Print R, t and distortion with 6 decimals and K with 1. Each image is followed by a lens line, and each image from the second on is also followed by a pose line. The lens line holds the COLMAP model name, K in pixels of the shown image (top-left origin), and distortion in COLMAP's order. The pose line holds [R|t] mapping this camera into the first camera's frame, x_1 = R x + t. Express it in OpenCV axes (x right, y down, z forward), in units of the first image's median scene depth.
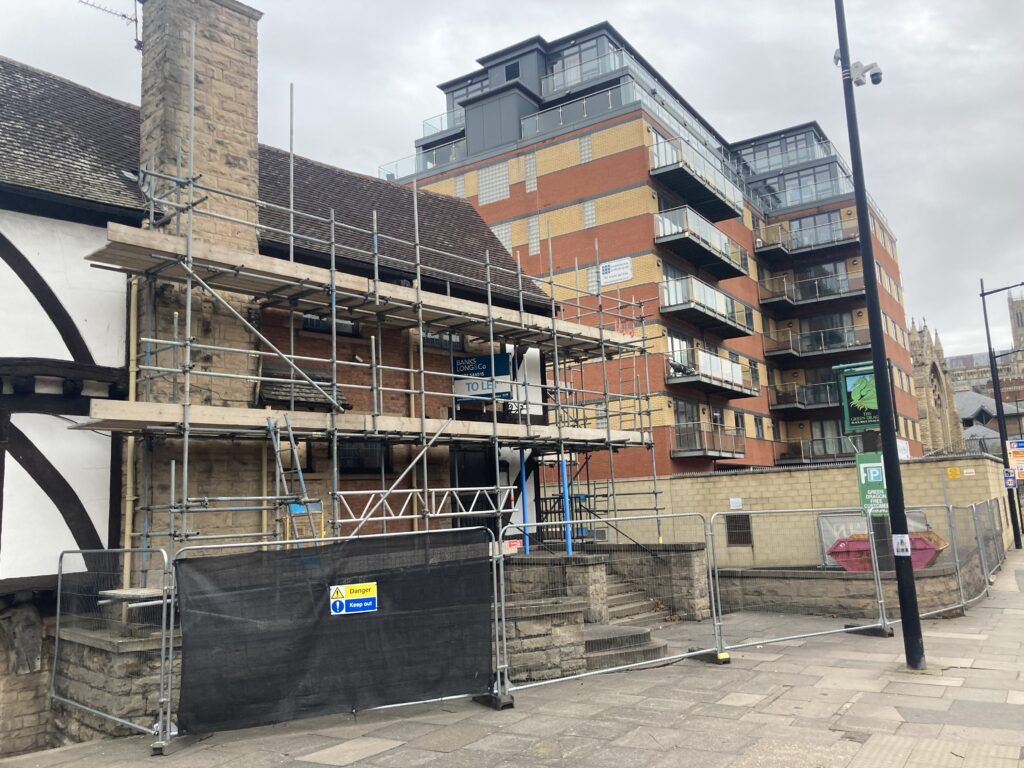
lens RADIAL K [[837.5, 0, 507.9], [0, 837.5, 380.3], [0, 0, 1]] dist [0.054985, -0.008346]
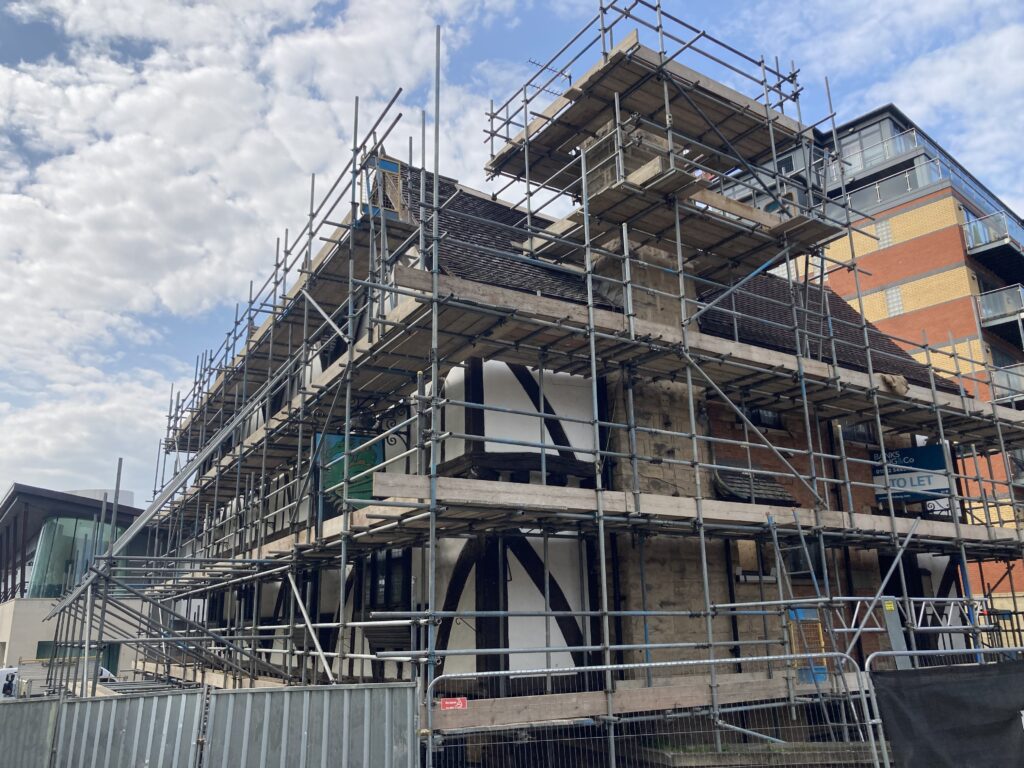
lens RADIAL K [[837.7, 0, 512.3], [0, 837.7, 401.1], [0, 0, 1]] dist [0.040973, 0.000982]
pose [[0.967788, -0.037739, -0.248922, -0.233555], [0.011885, 0.994448, -0.104558, 0.010867], [0.251486, 0.098231, 0.962863, 0.017552]]
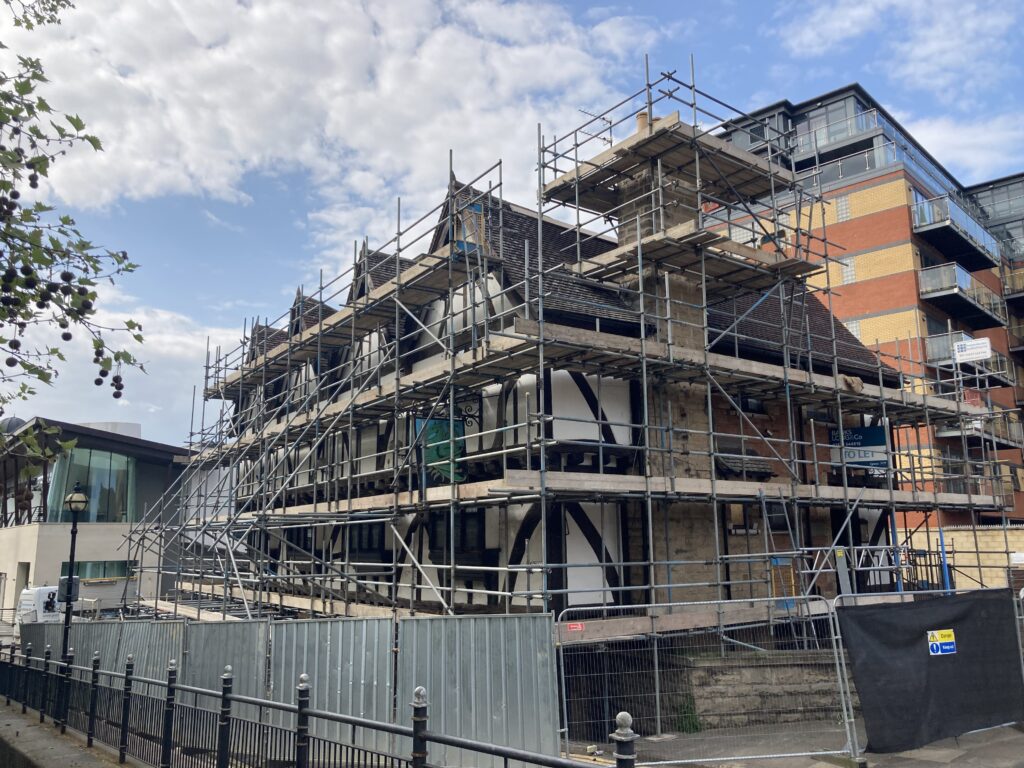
lens RADIAL K [[813.8, 0, 534.5], [0, 813.8, 412.9], [0, 0, 1]] dist [0.049974, -0.006812]
pose [[0.984071, 0.006347, -0.177661, -0.291490], [-0.007169, 0.999966, -0.003987, -0.046027], [0.177629, 0.005197, 0.984084, -0.197860]]
